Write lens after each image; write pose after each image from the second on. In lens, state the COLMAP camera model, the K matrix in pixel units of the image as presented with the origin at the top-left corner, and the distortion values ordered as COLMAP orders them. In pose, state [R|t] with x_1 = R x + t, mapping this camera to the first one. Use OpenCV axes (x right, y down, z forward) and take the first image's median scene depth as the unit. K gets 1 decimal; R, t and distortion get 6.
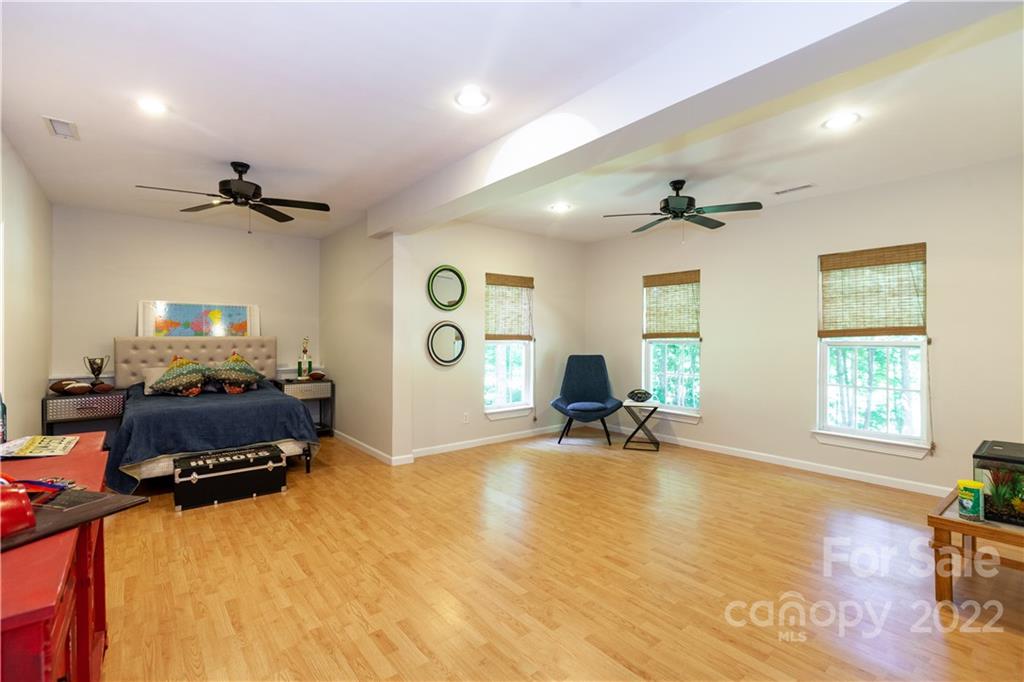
lens RADIAL K [[465.2, 0, 506.6], [0, 465.2, 331.7], [0, 0, 1]] dist [0.000062, -0.000143]
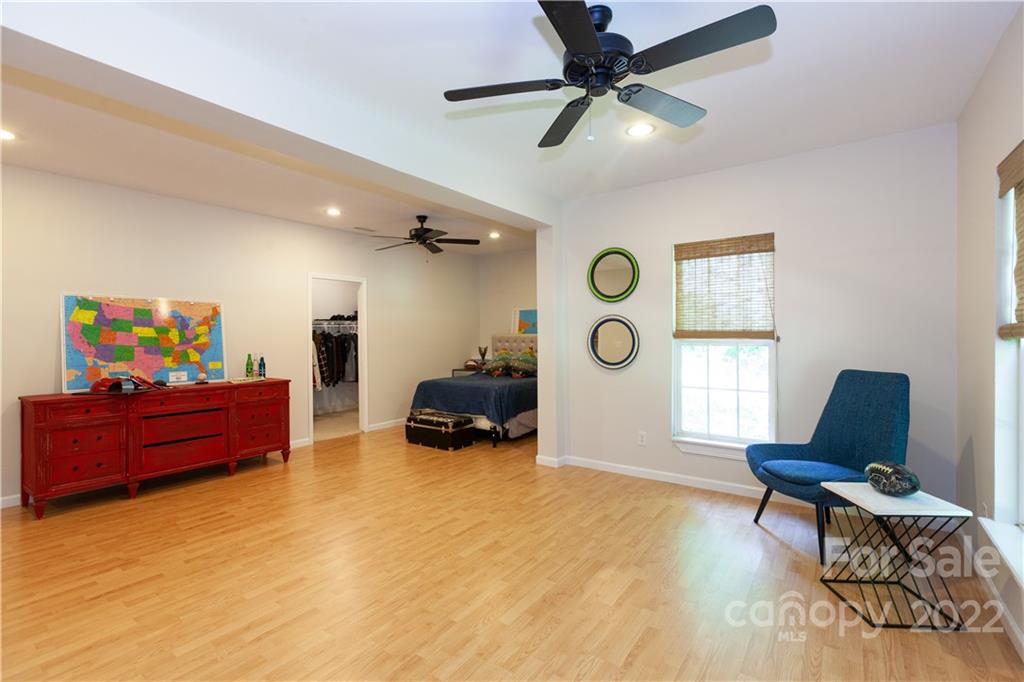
lens RADIAL K [[465.2, 0, 506.6], [0, 465.2, 331.7], [0, 0, 1]] dist [0.000062, -0.000143]
pose [[0.259986, -0.004392, -0.965602, 0.687926], [0.016262, 0.999868, -0.000169, 0.004253], [0.965476, -0.015659, 0.260023, 0.663703]]
